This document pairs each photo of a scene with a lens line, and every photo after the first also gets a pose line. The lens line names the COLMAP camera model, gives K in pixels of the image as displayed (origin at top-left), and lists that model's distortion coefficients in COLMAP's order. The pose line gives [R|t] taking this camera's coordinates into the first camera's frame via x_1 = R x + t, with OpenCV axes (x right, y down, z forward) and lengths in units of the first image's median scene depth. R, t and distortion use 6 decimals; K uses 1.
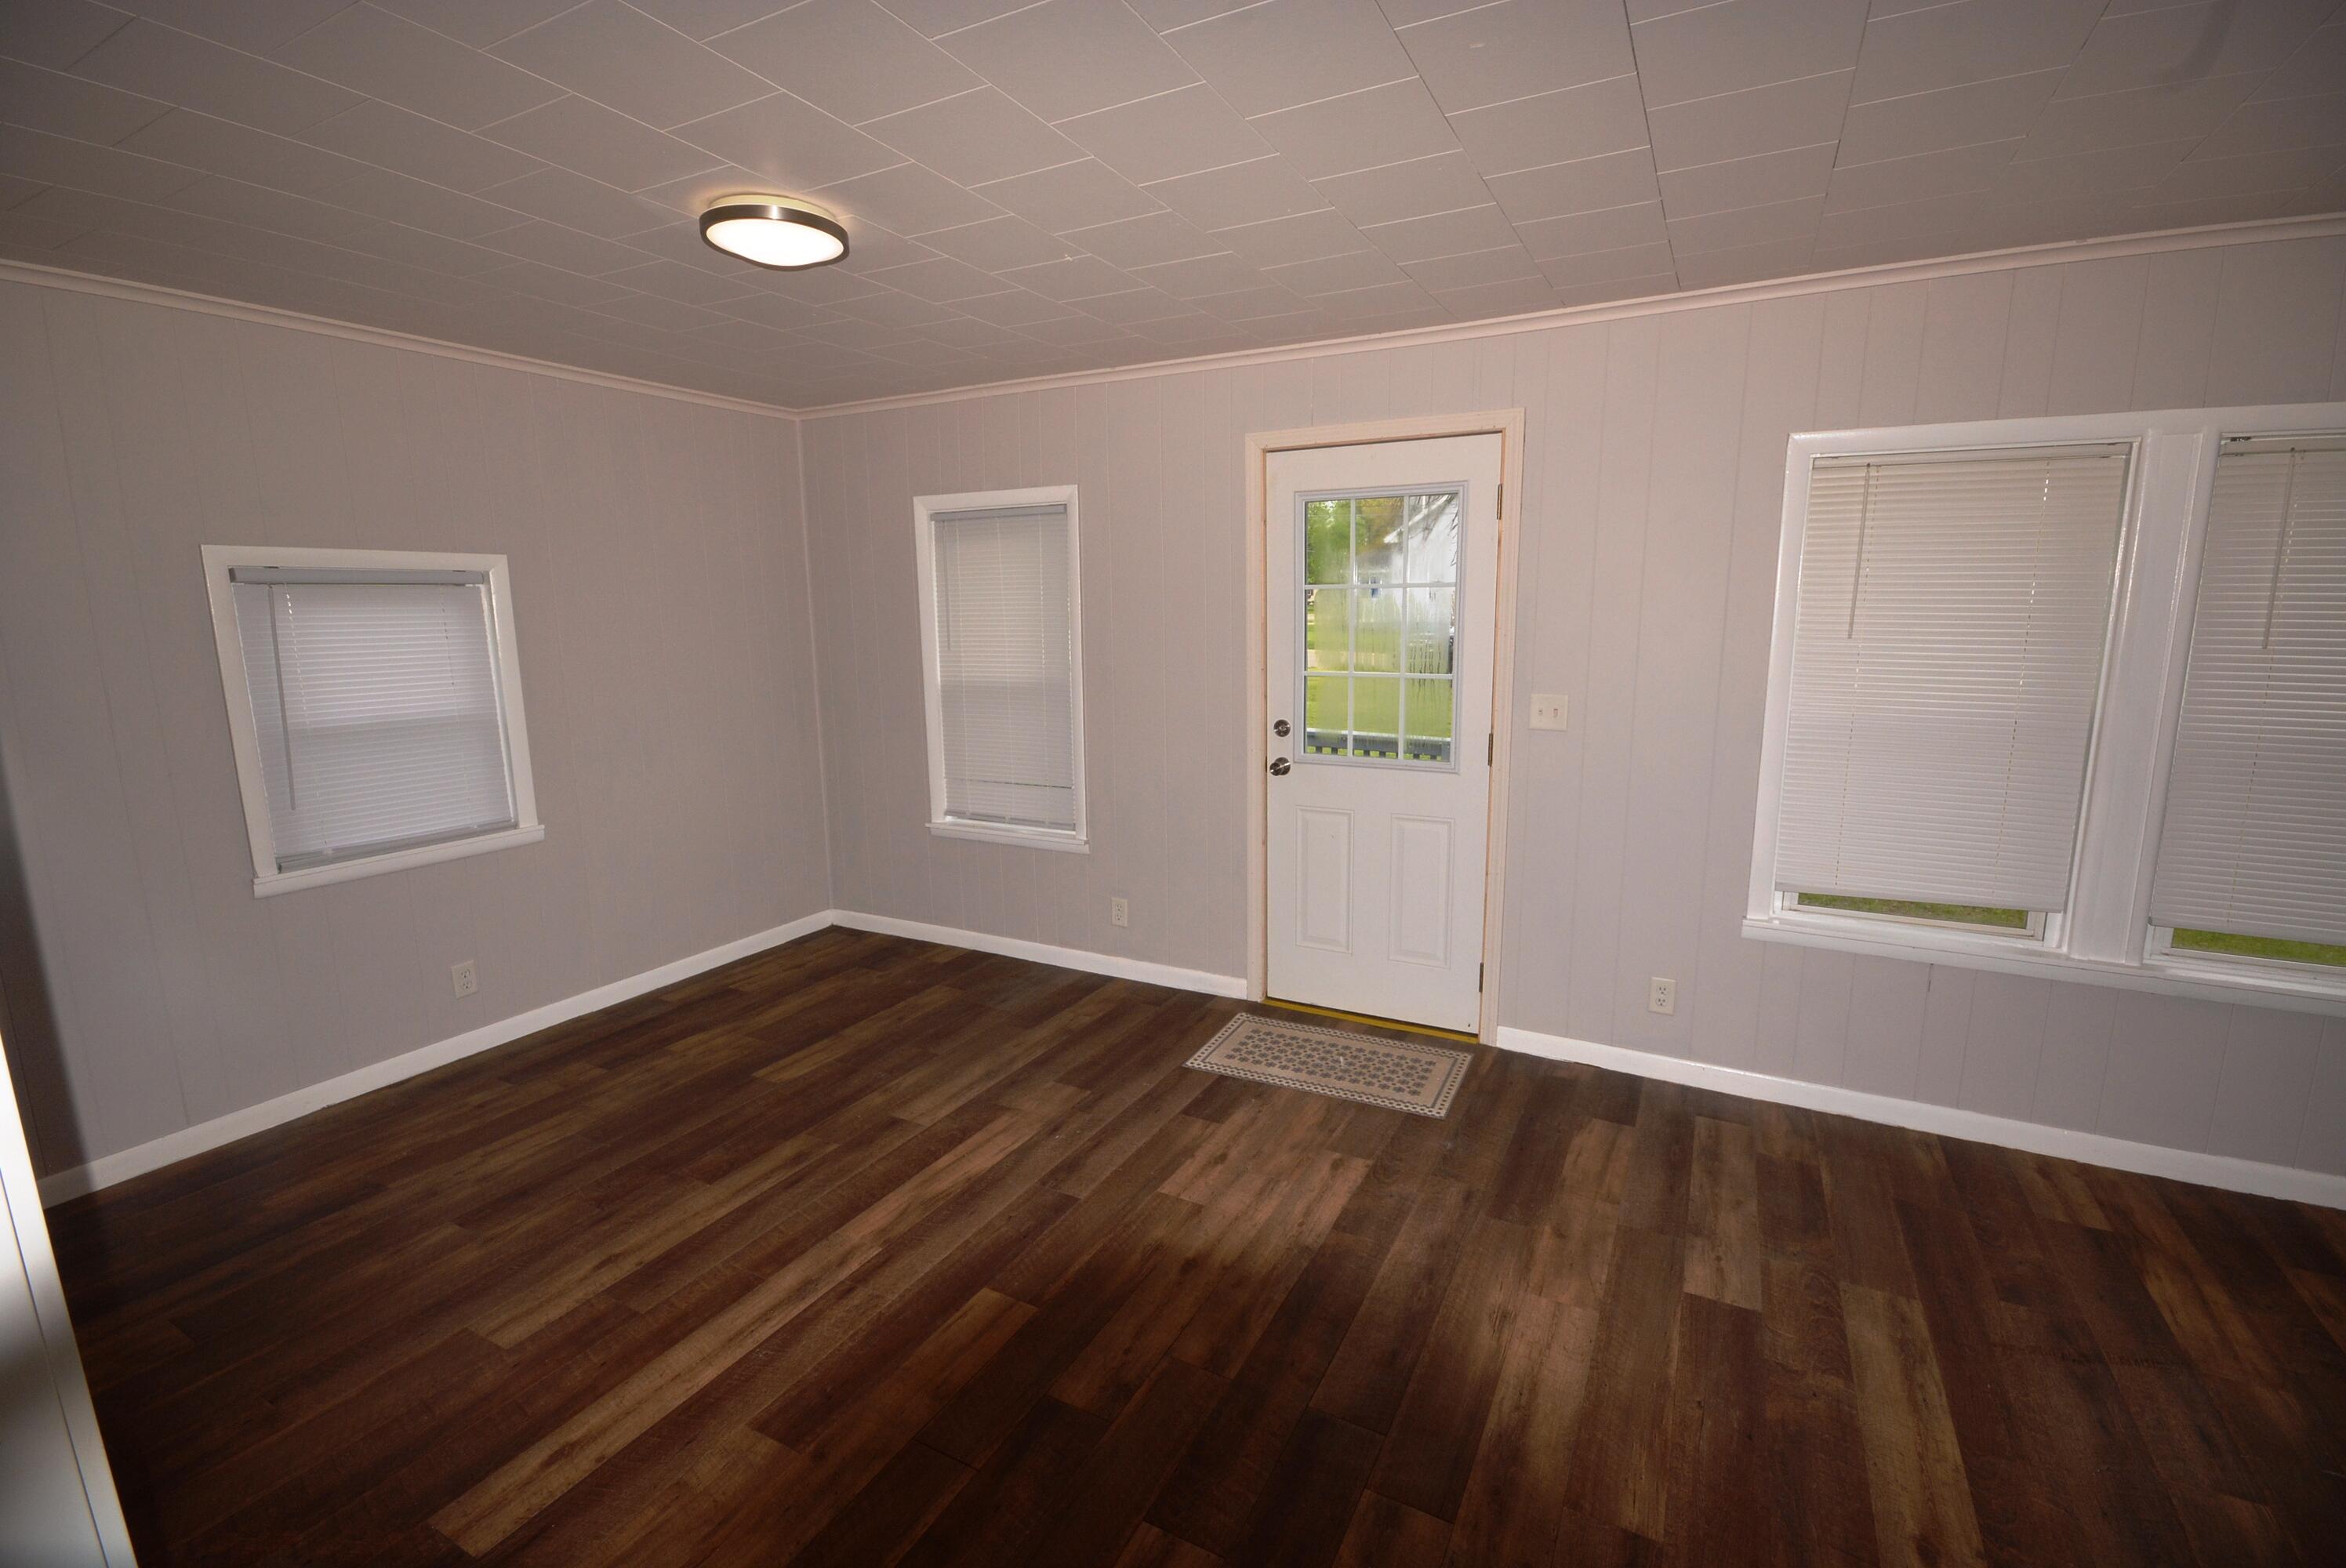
lens RADIAL K [[1027.5, 0, 1182.7], [0, 1027.5, 775.9], [0, 0, 1]] dist [-0.000398, 0.000242]
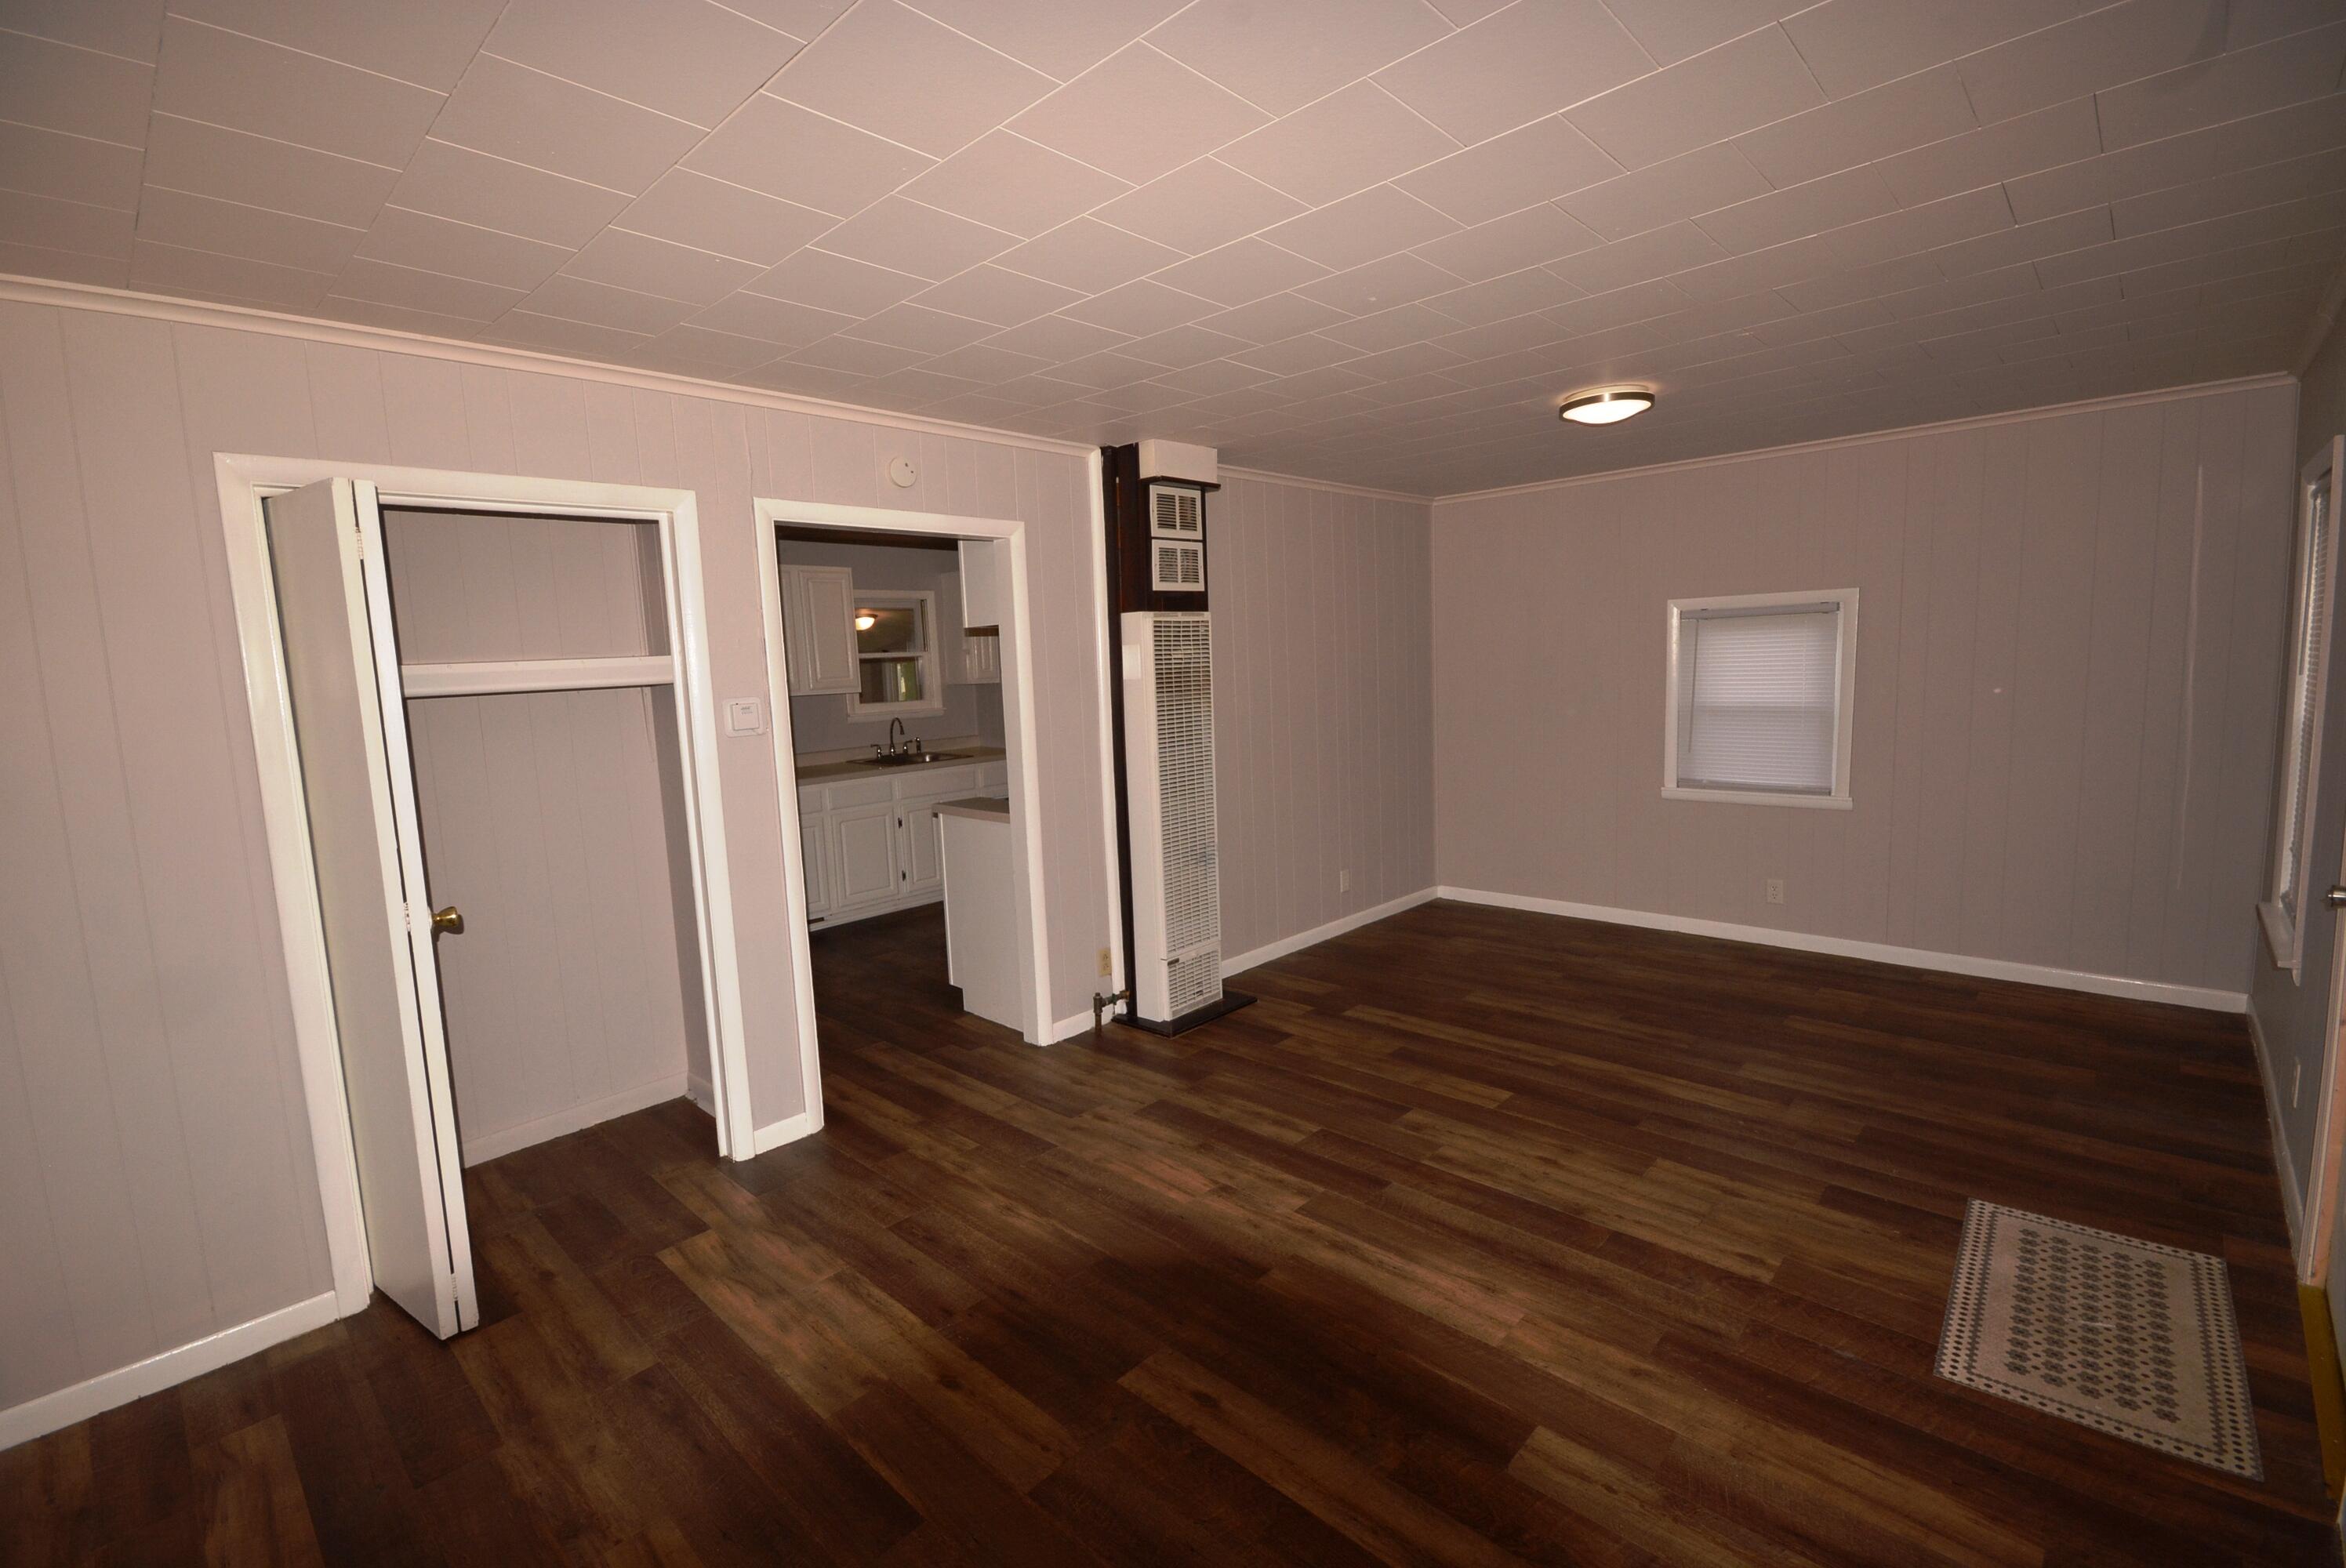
lens RADIAL K [[1027.5, 0, 1182.7], [0, 1027.5, 775.9], [0, 0, 1]] dist [-0.000398, 0.000242]
pose [[-0.252070, 0.133805, -0.958414, 1.007690], [-0.119153, 0.978567, 0.167957, -0.118104], [0.960345, 0.156535, -0.230724, 0.619126]]
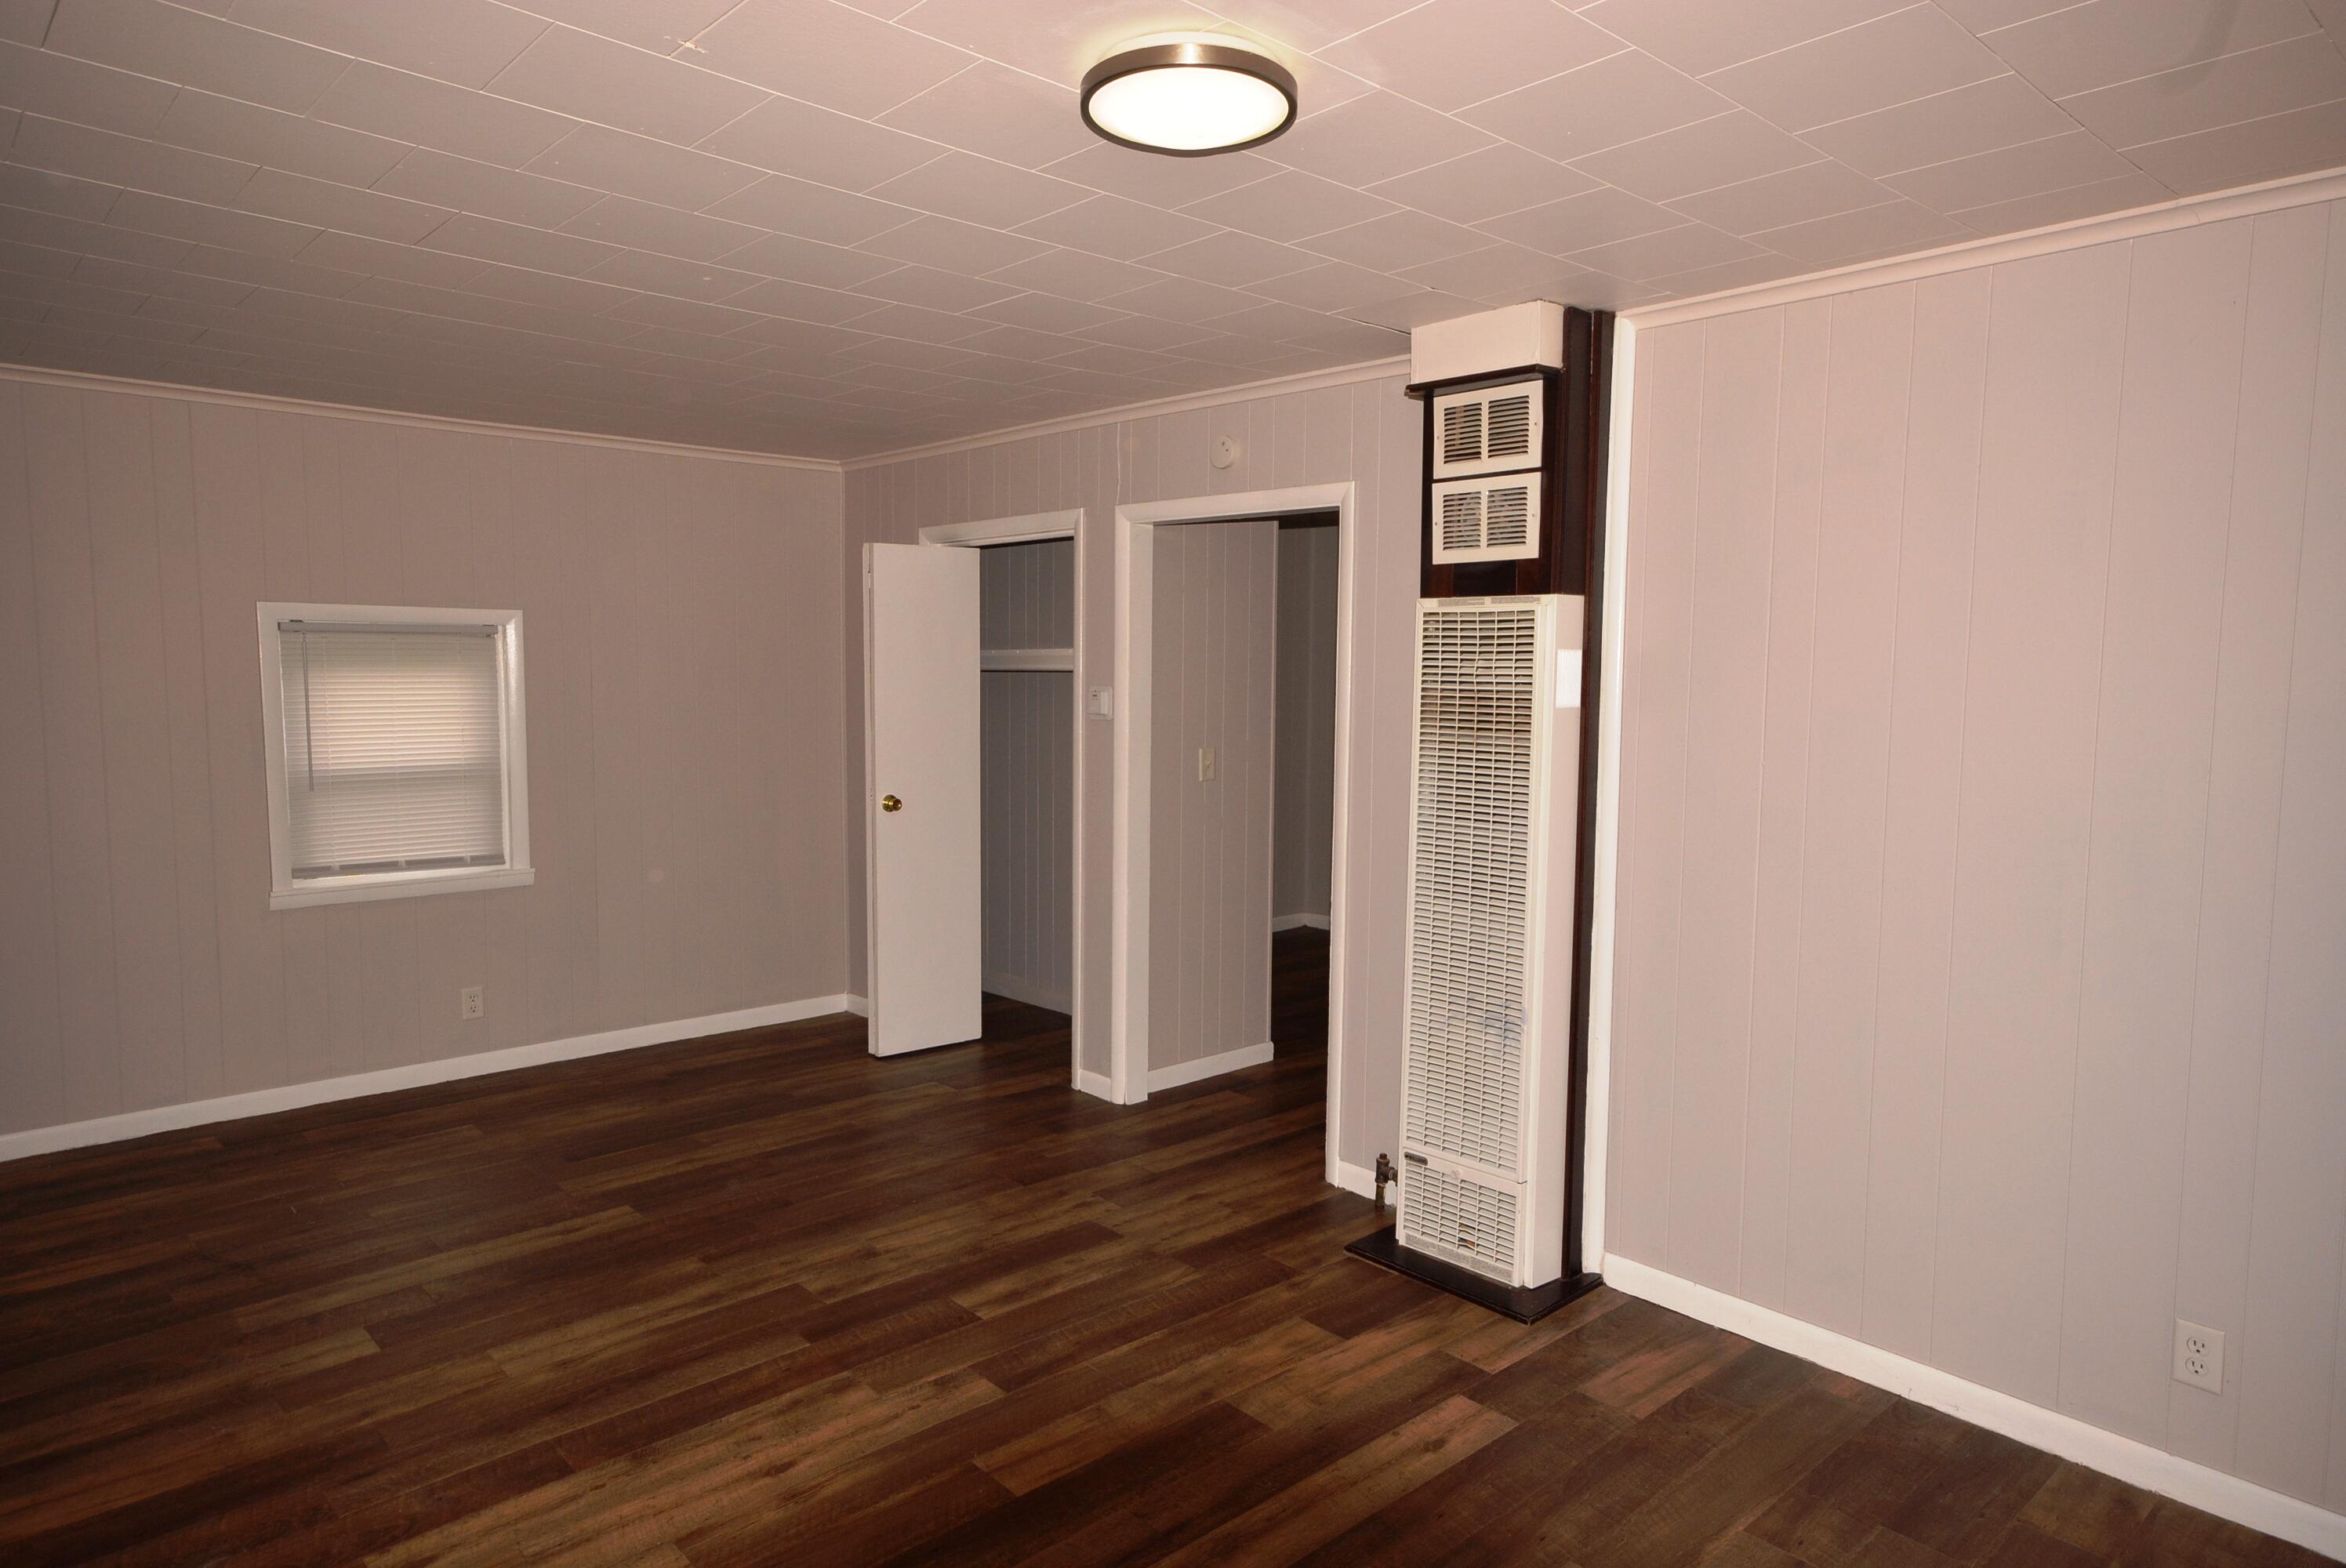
lens RADIAL K [[1433.5, 0, 1213.5], [0, 1433.5, 790.5], [0, 0, 1]] dist [0.002351, 0.003121]
pose [[-0.949918, -0.028055, 0.311238, -0.520282], [0.049362, 0.969988, 0.238091, -0.235834], [-0.308576, 0.241530, -0.920024, 1.428352]]
